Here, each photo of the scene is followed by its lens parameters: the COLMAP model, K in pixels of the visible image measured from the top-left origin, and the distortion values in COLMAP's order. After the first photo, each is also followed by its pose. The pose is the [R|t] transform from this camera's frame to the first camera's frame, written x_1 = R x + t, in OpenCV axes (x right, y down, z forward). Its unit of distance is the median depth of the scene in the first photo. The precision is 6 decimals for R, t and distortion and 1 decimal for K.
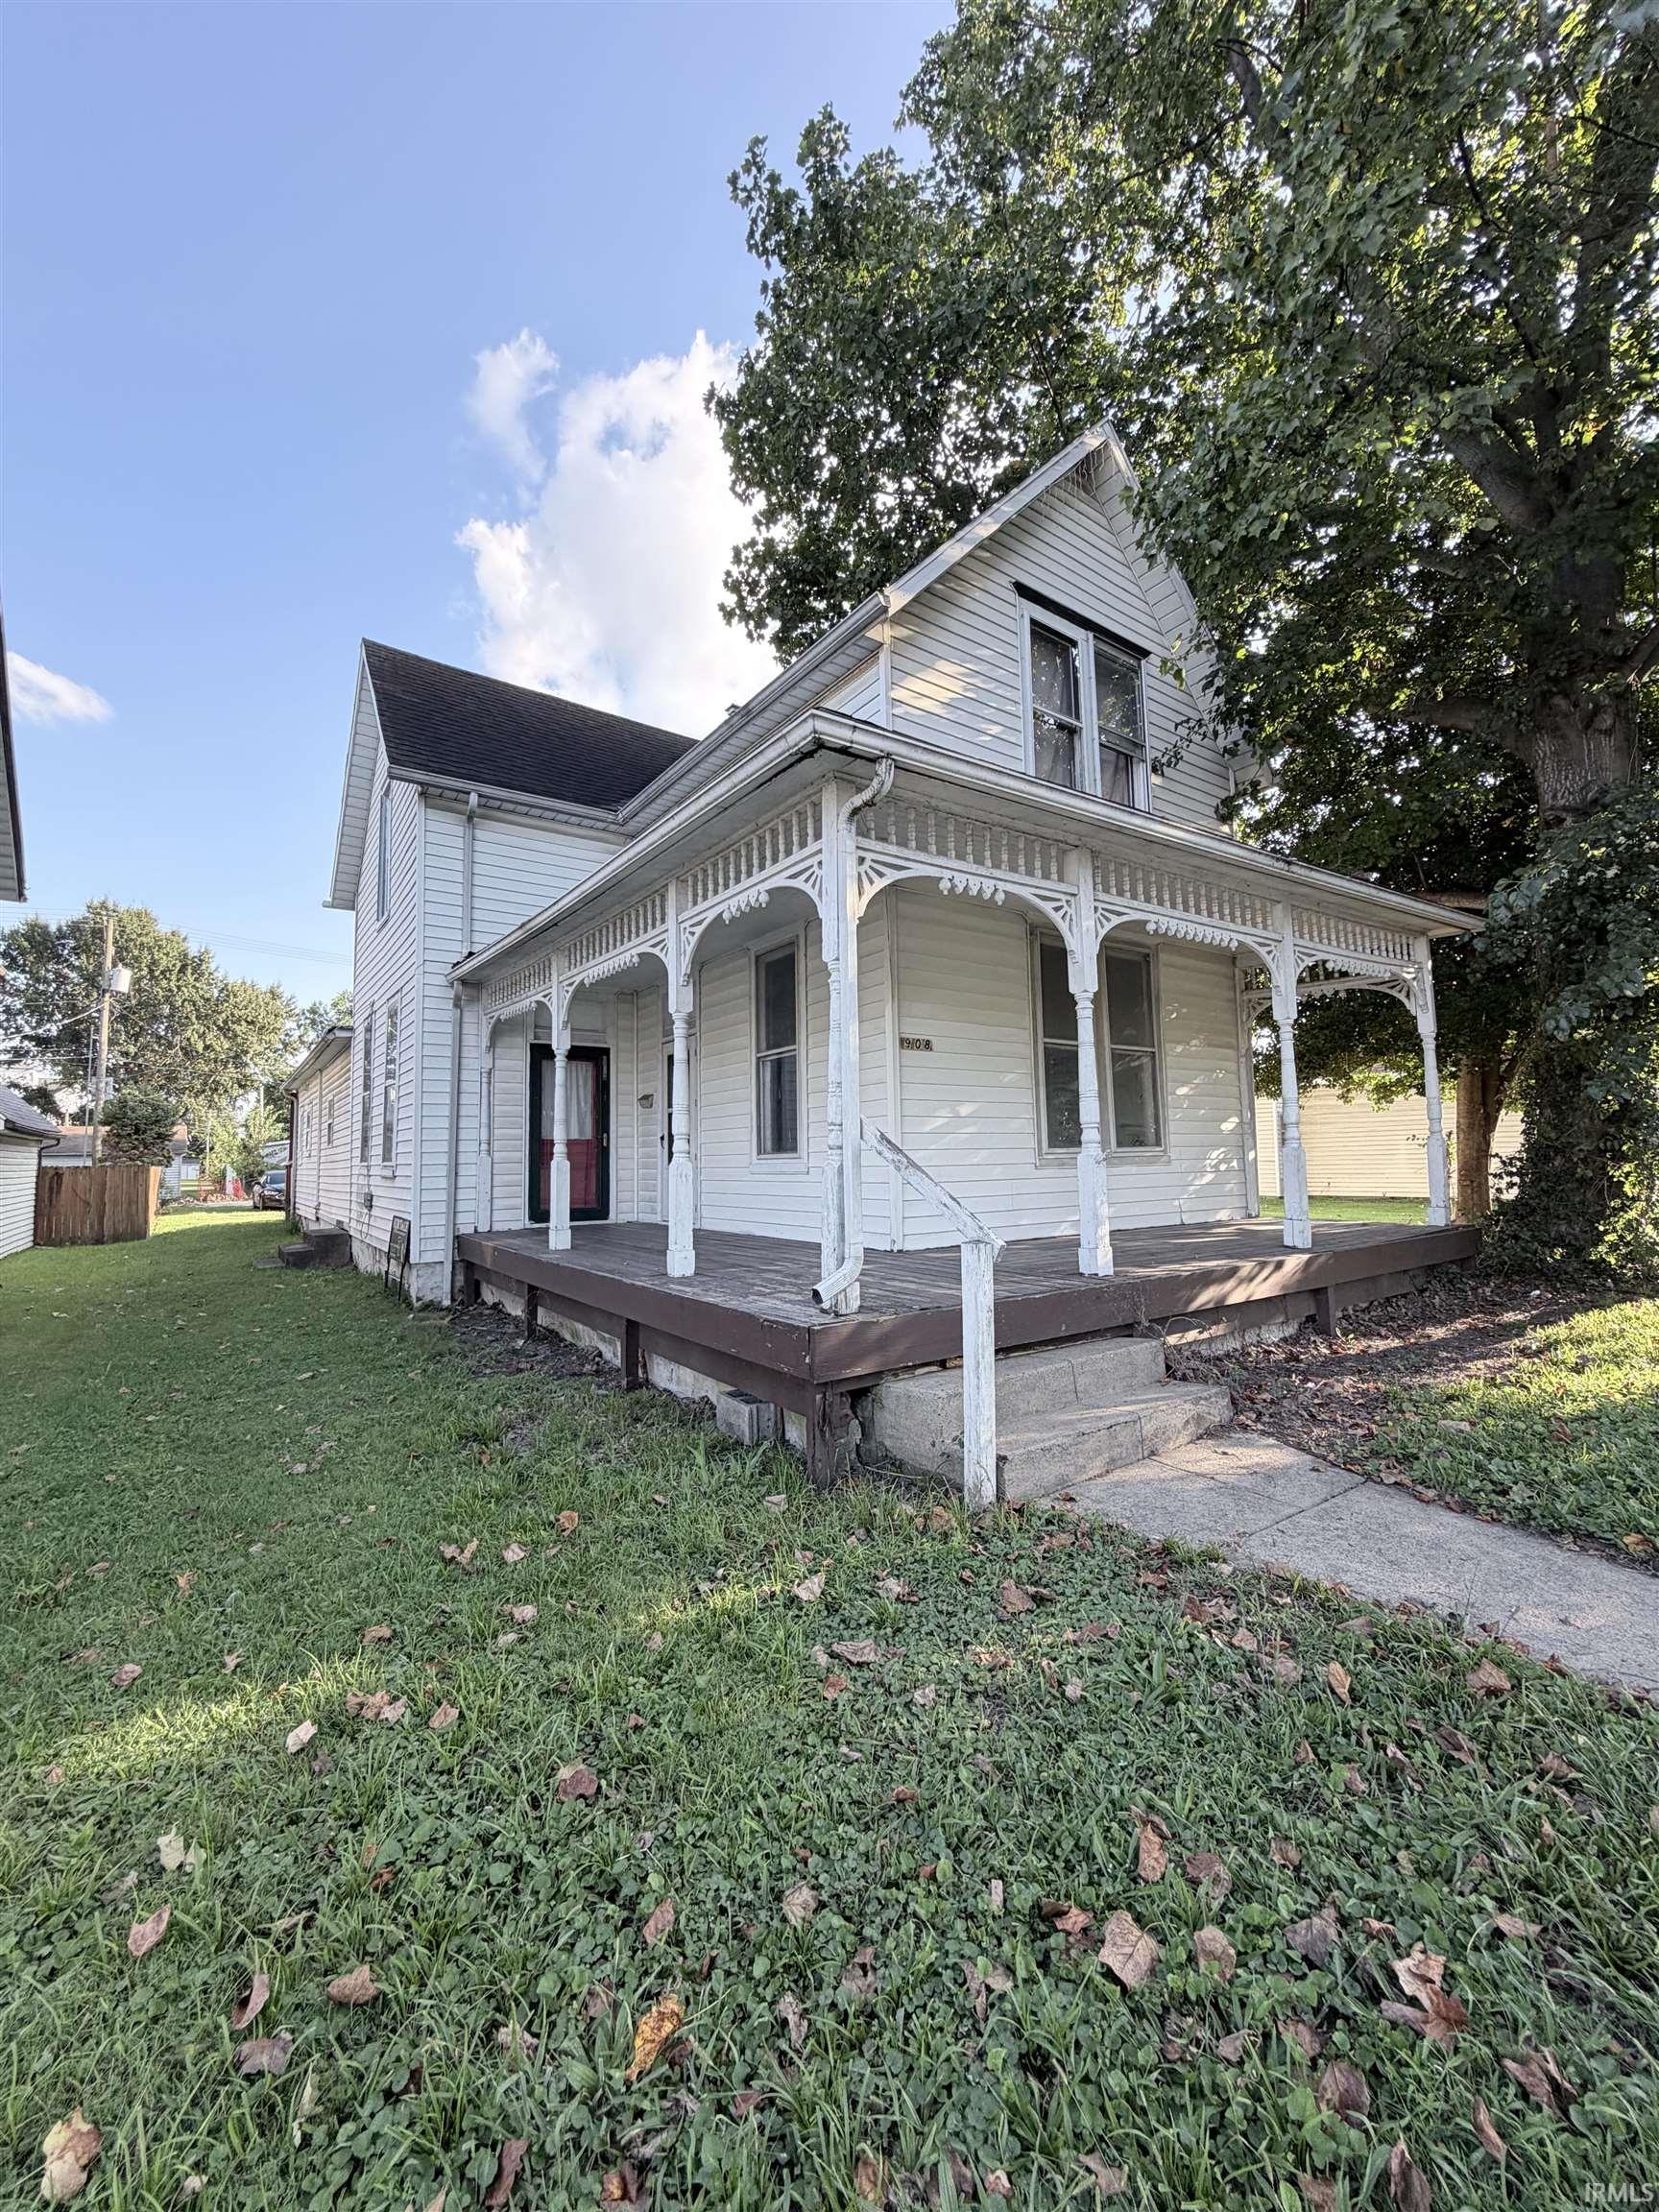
lens RADIAL K [[891.6, 0, 829.5], [0, 891.6, 1106.0], [0, 0, 1]] dist [0.000978, 0.000417]
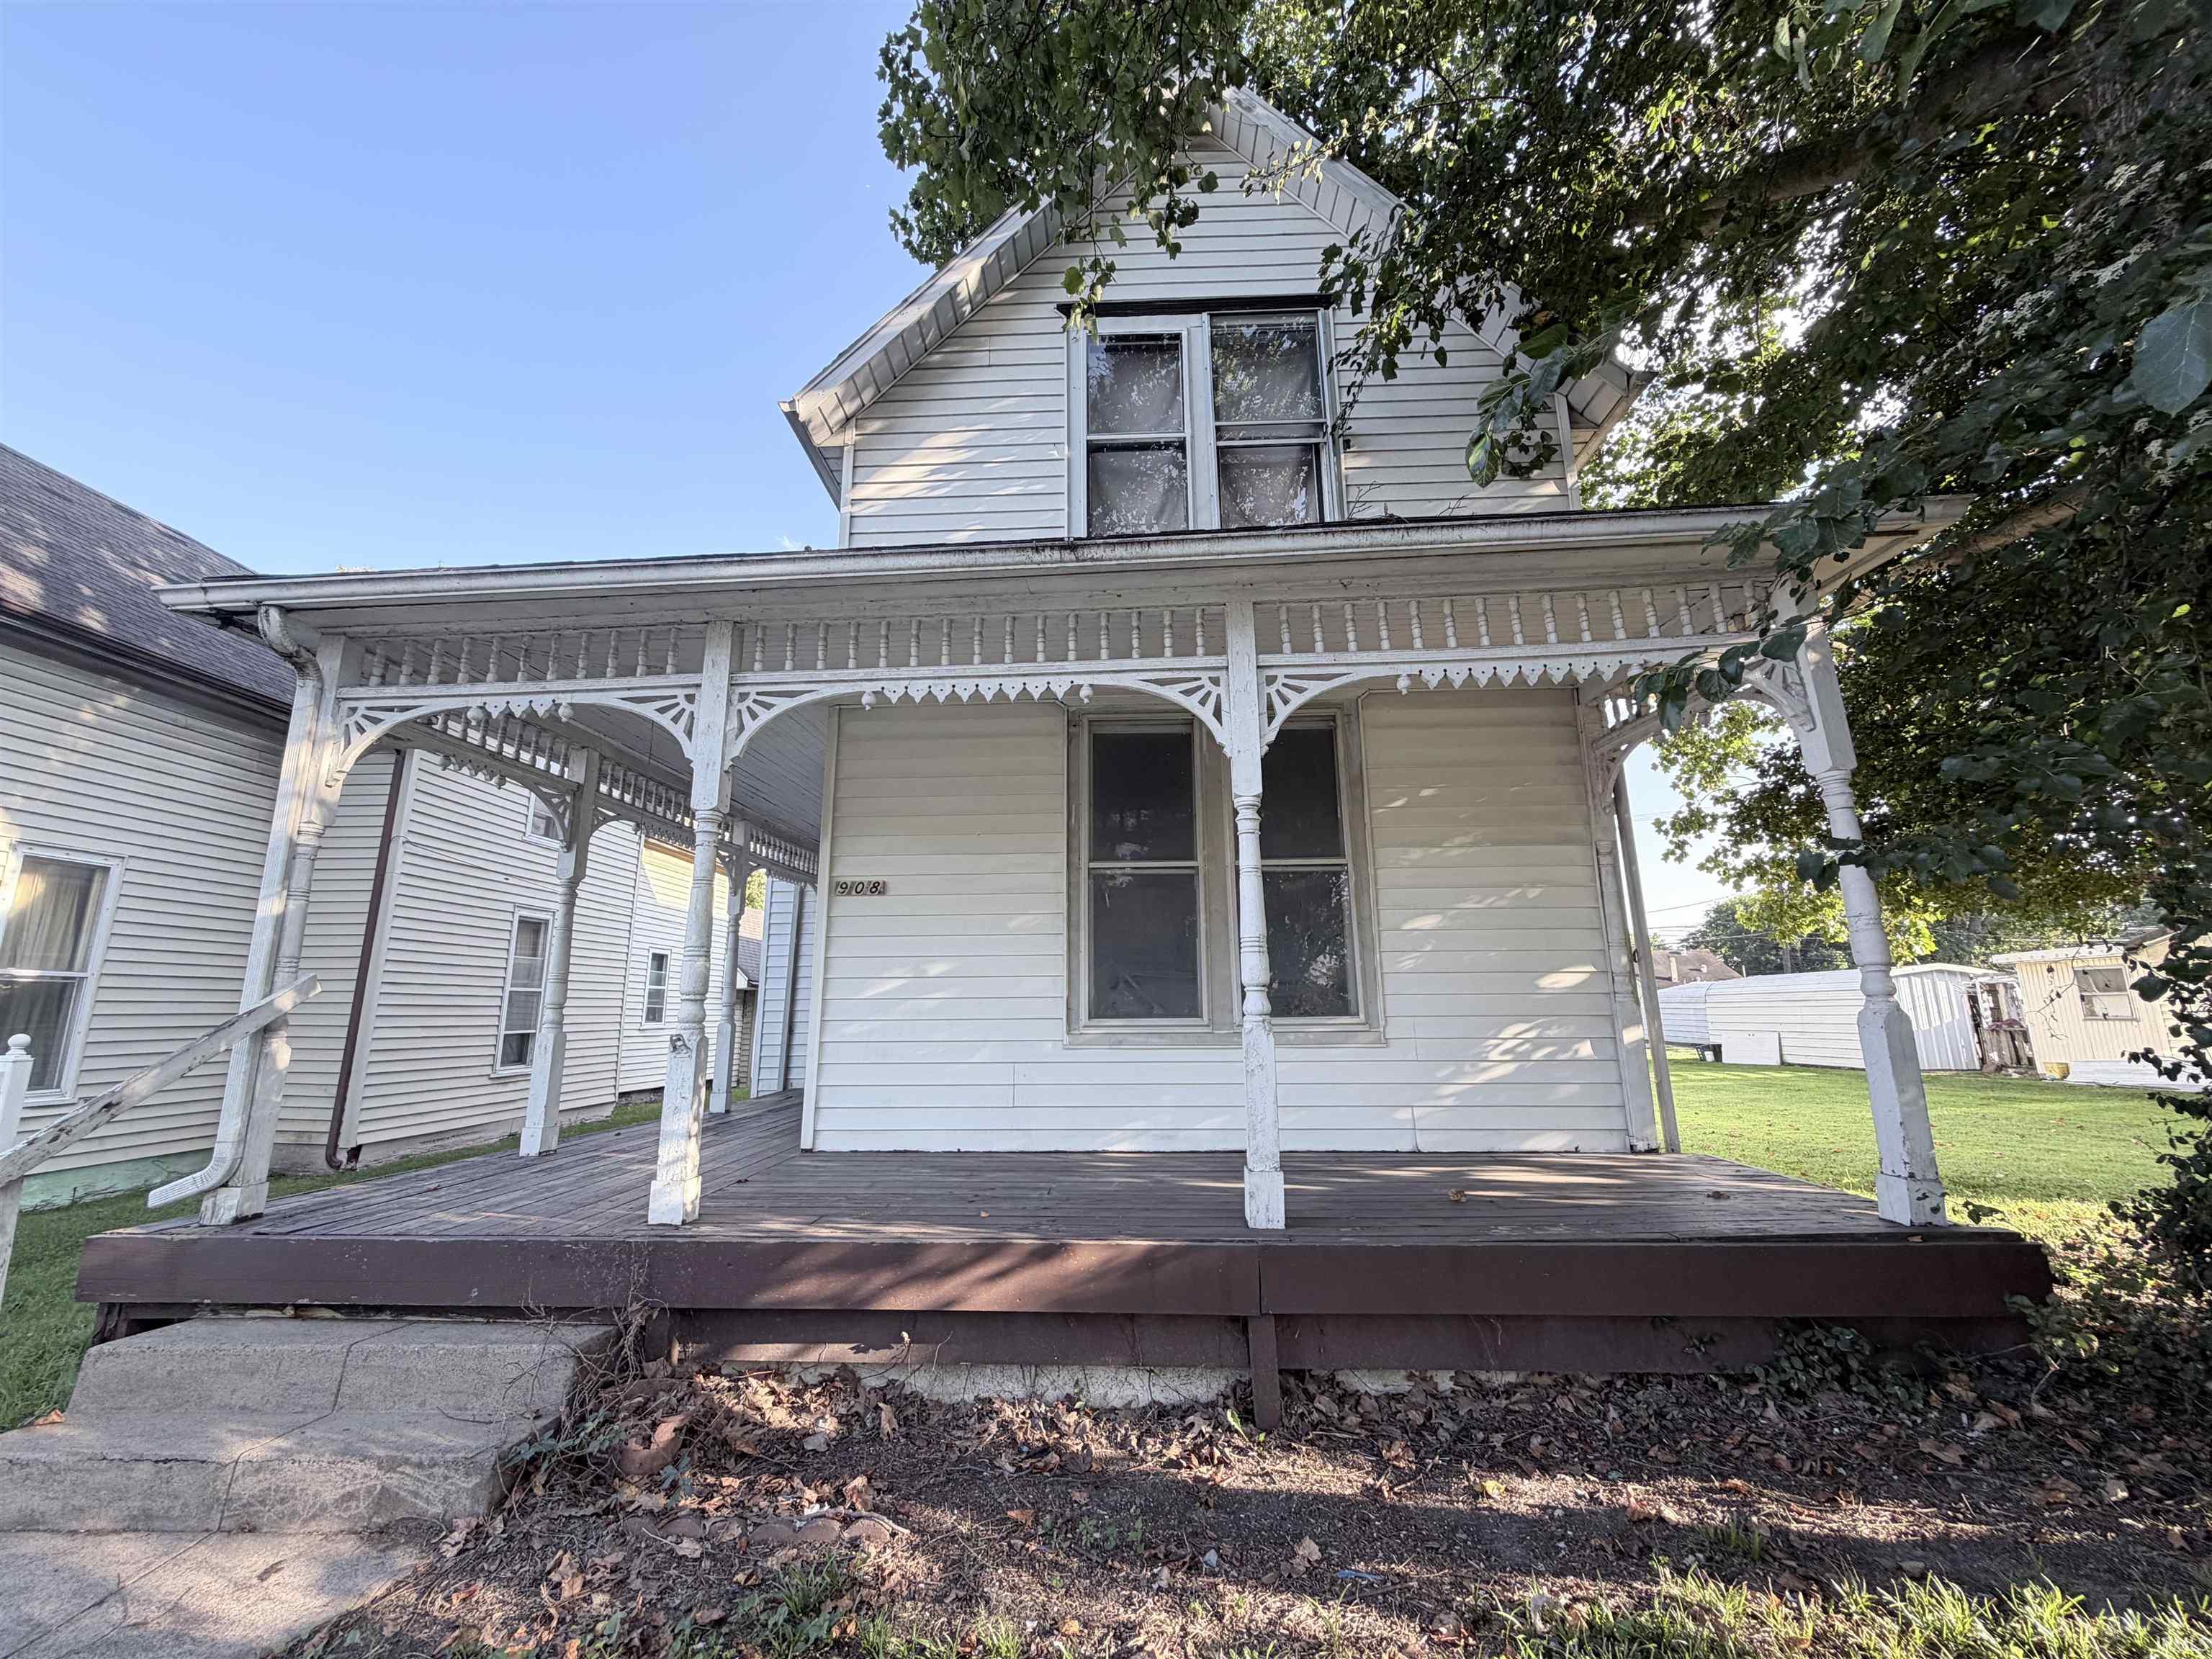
lens RADIAL K [[891.6, 0, 1106.0], [0, 891.6, 829.5], [0, 0, 1]] dist [0.000978, 0.000417]
pose [[0.788158, -0.113424, -0.604931, 0.744564], [0.030655, 0.988887, -0.145475, 0.002619], [0.614709, 0.096113, 0.782877, 0.477455]]
